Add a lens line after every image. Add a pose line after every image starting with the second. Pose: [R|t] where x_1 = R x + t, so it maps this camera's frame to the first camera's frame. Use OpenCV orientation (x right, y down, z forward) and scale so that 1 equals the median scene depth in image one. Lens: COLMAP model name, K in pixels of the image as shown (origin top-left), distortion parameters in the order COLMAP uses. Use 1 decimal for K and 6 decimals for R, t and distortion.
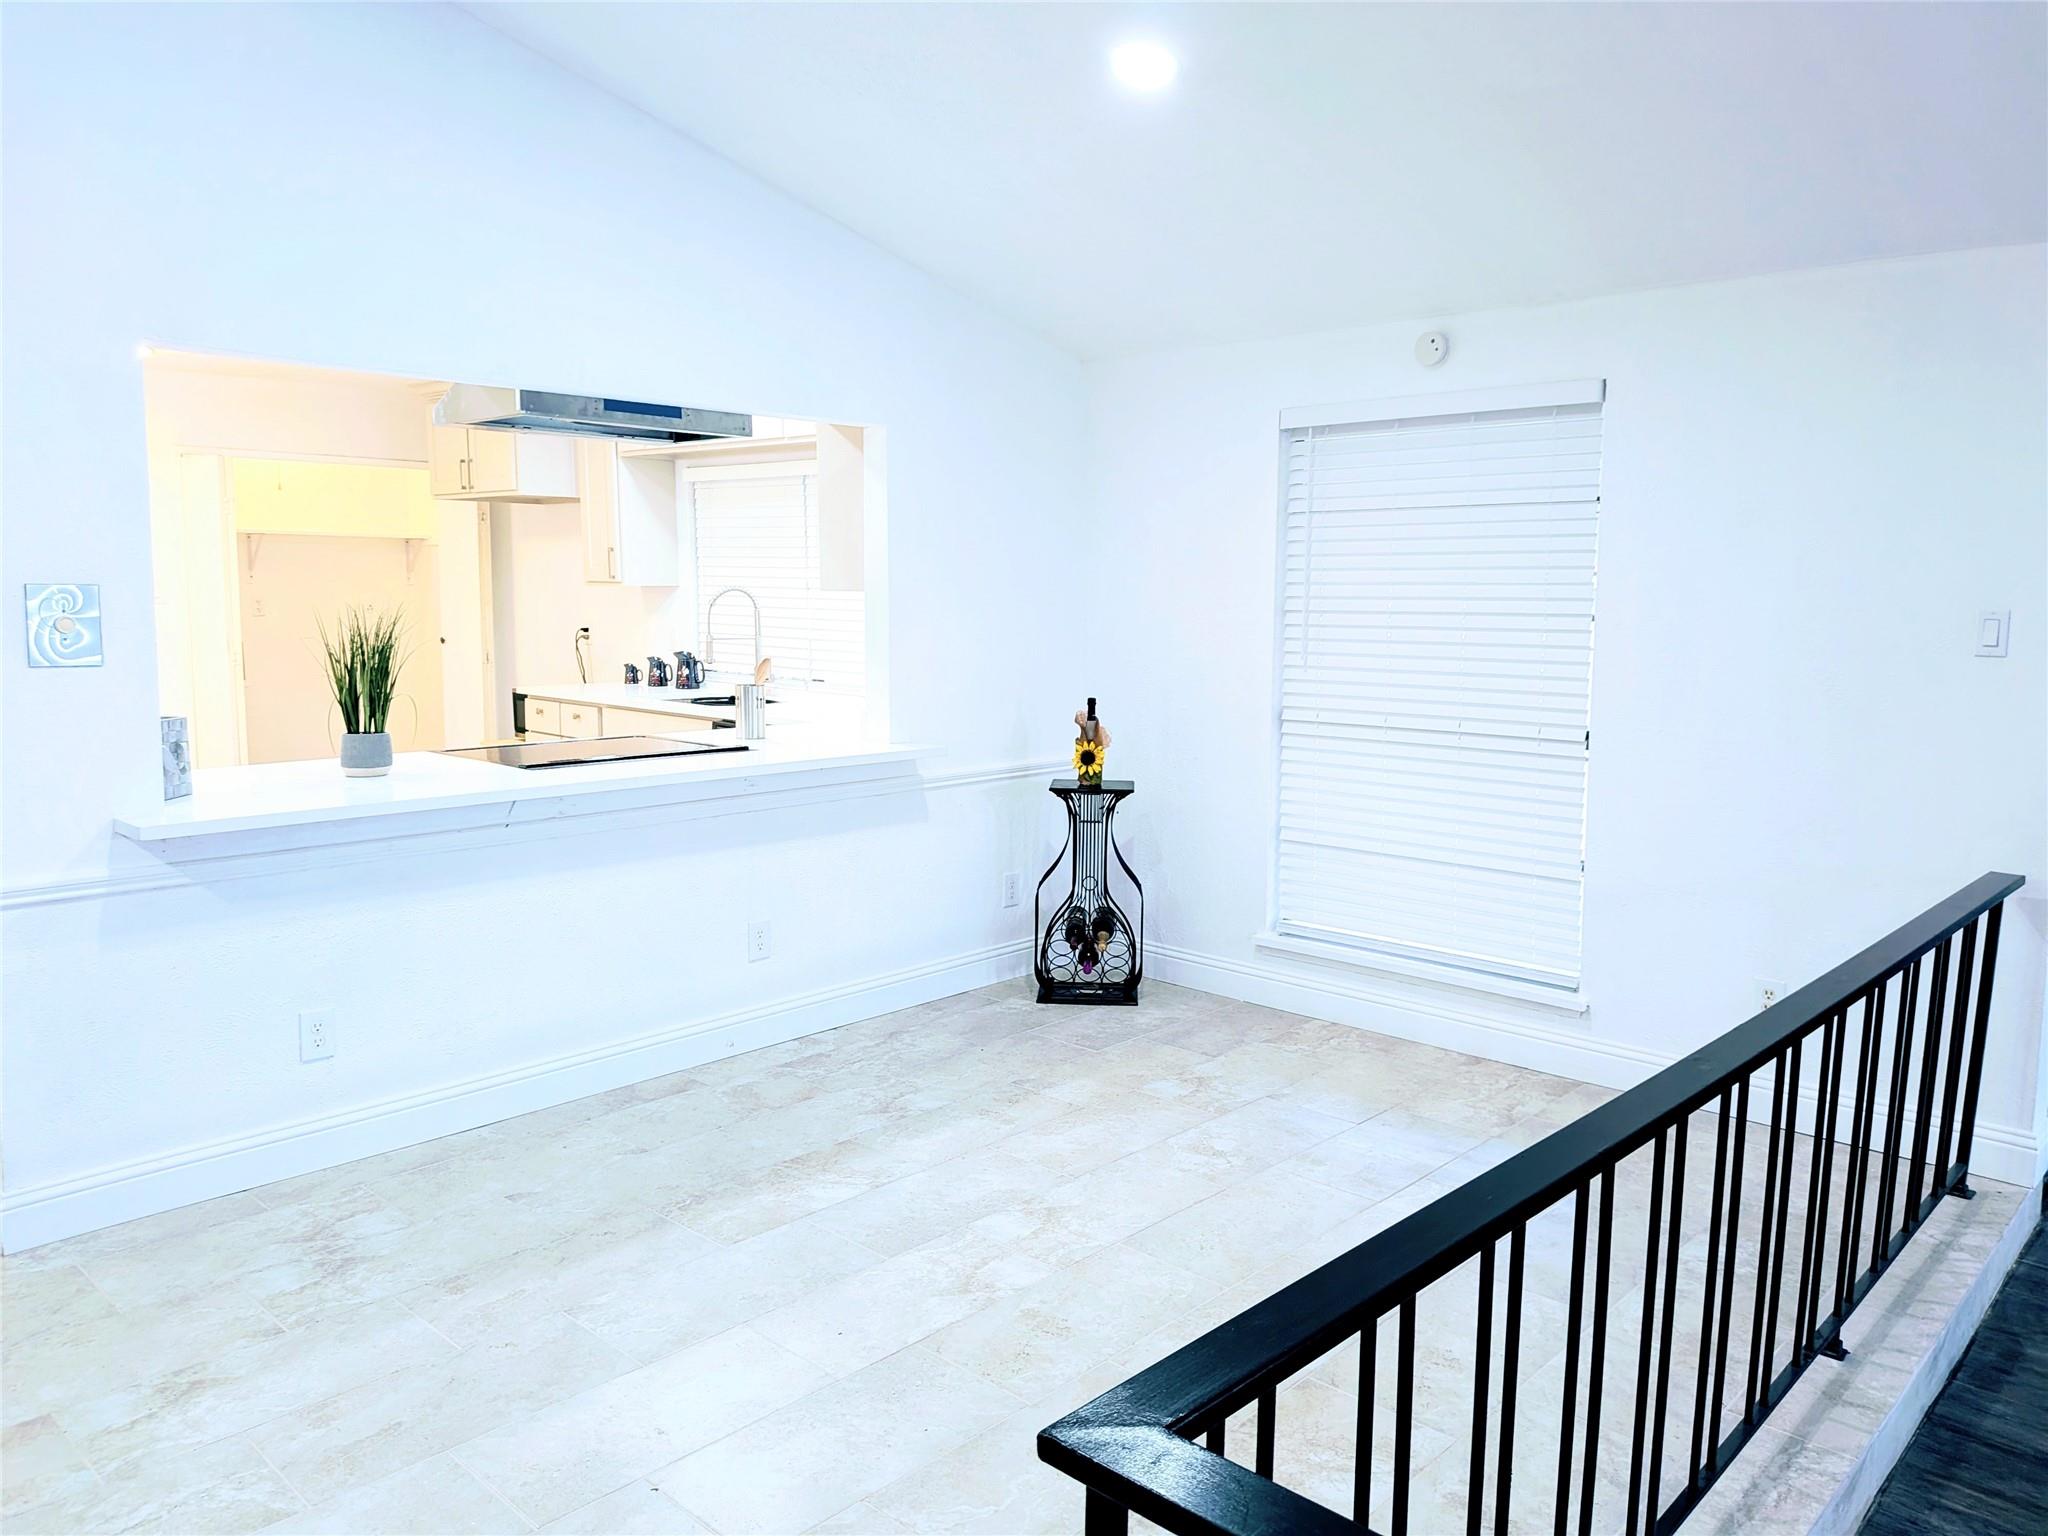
lens RADIAL K [[1473.6, 0, 1028.0], [0, 1473.6, 768.5], [0, 0, 1]] dist [0.029693, -0.058601]
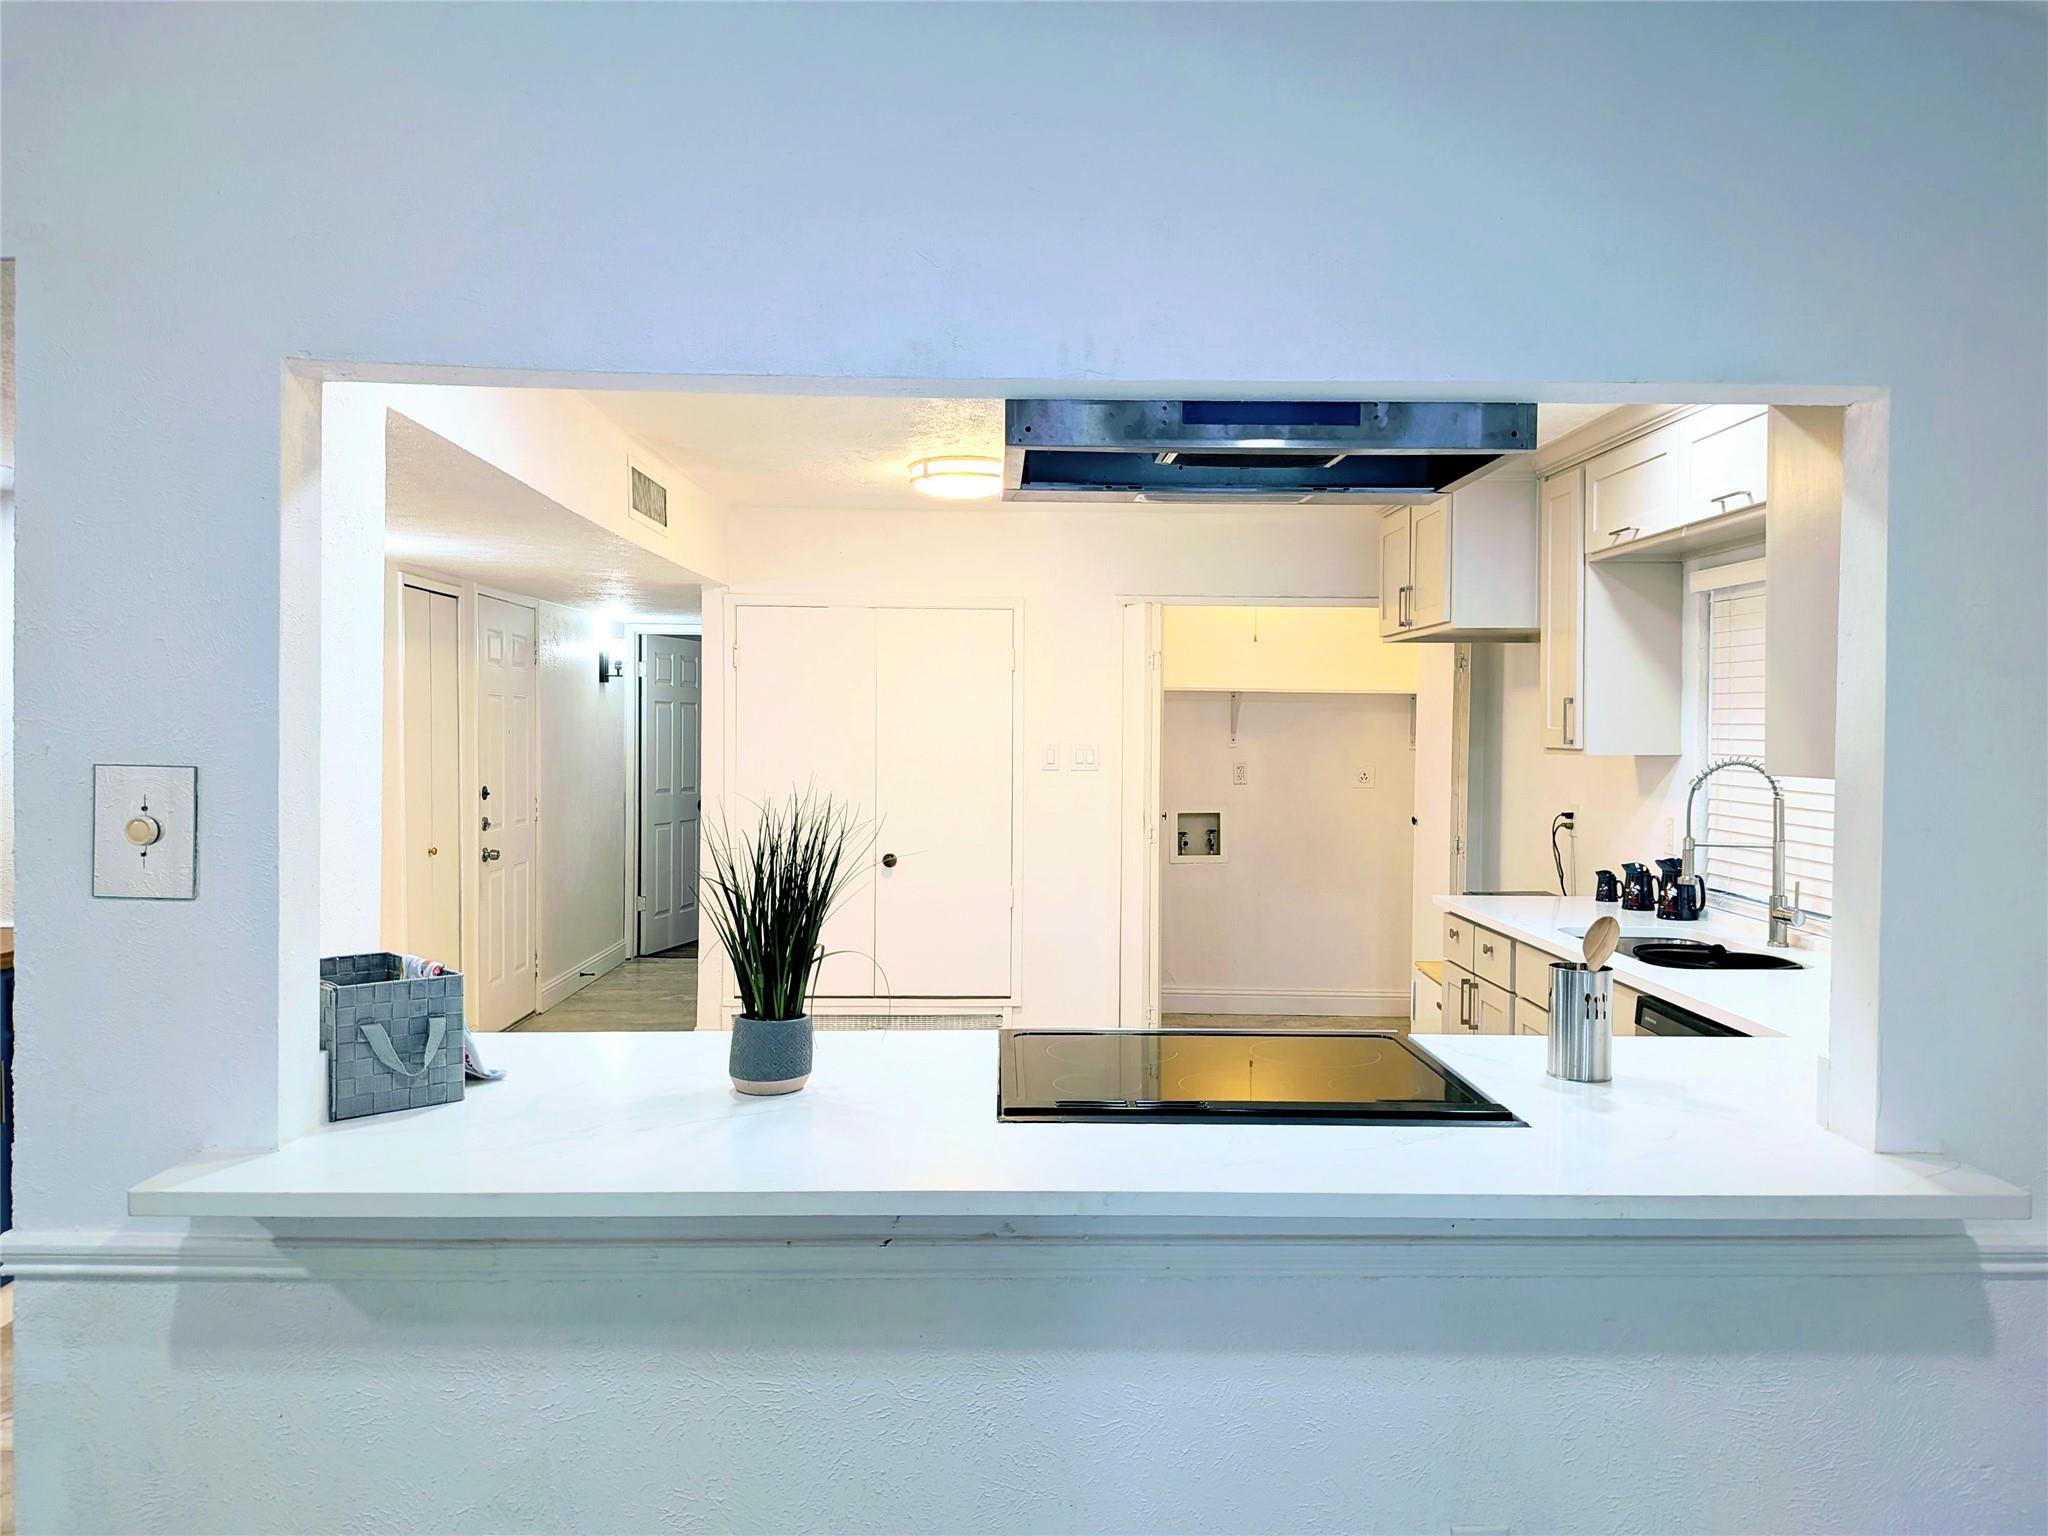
lens RADIAL K [[1473.6, 0, 1014.0], [0, 1473.6, 765.7], [0, 0, 1]] dist [0.029693, -0.058601]
pose [[0.696767, 0.007890, -0.717254, 0.021501], [-0.085908, 0.993660, -0.072524, -0.049429], [0.712134, 0.112150, 0.693028, 0.364612]]
